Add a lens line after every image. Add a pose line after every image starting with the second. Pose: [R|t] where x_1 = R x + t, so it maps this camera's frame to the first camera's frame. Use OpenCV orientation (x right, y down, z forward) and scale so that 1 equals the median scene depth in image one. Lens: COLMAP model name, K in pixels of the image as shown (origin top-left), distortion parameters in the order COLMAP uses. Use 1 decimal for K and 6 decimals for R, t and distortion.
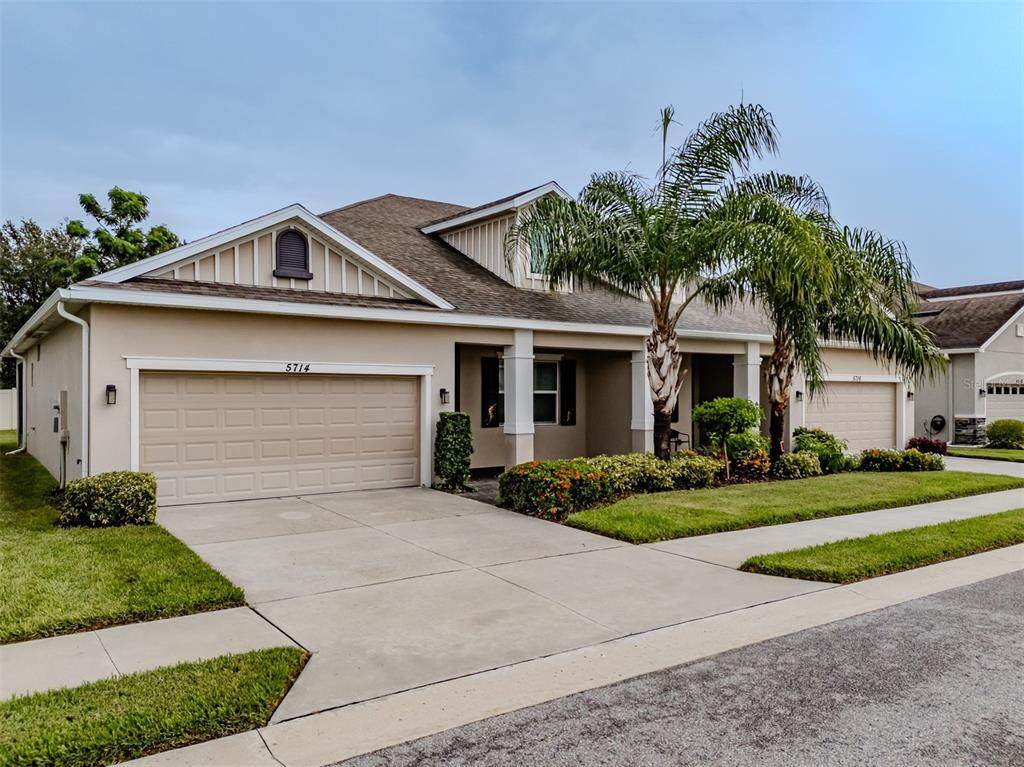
lens RADIAL K [[763.8, 0, 497.0], [0, 763.8, 395.6], [0, 0, 1]] dist [0.107312, -0.132849]
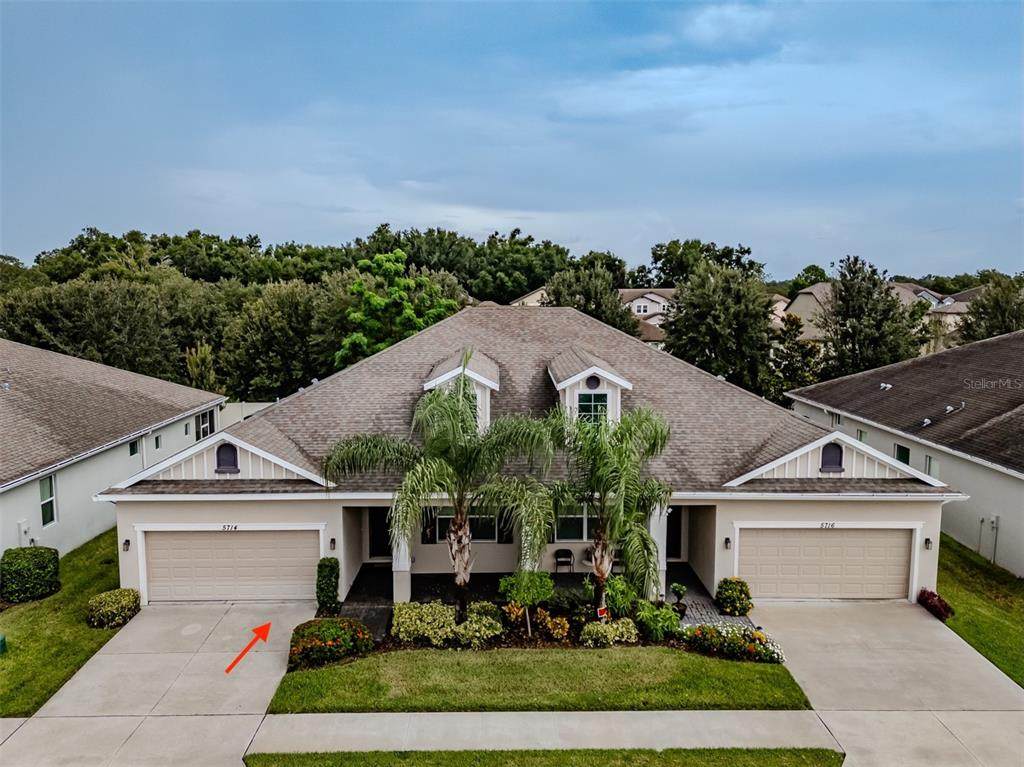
lens RADIAL K [[791.8, 0, 500.5], [0, 791.8, 396.1], [0, 0, 1]] dist [0.091180, -0.105309]
pose [[0.831512, 0.072658, -0.550734, 1.065716], [0.001215, 0.991169, 0.132598, -0.504852], [0.555505, -0.110926, 0.824081, -0.047618]]
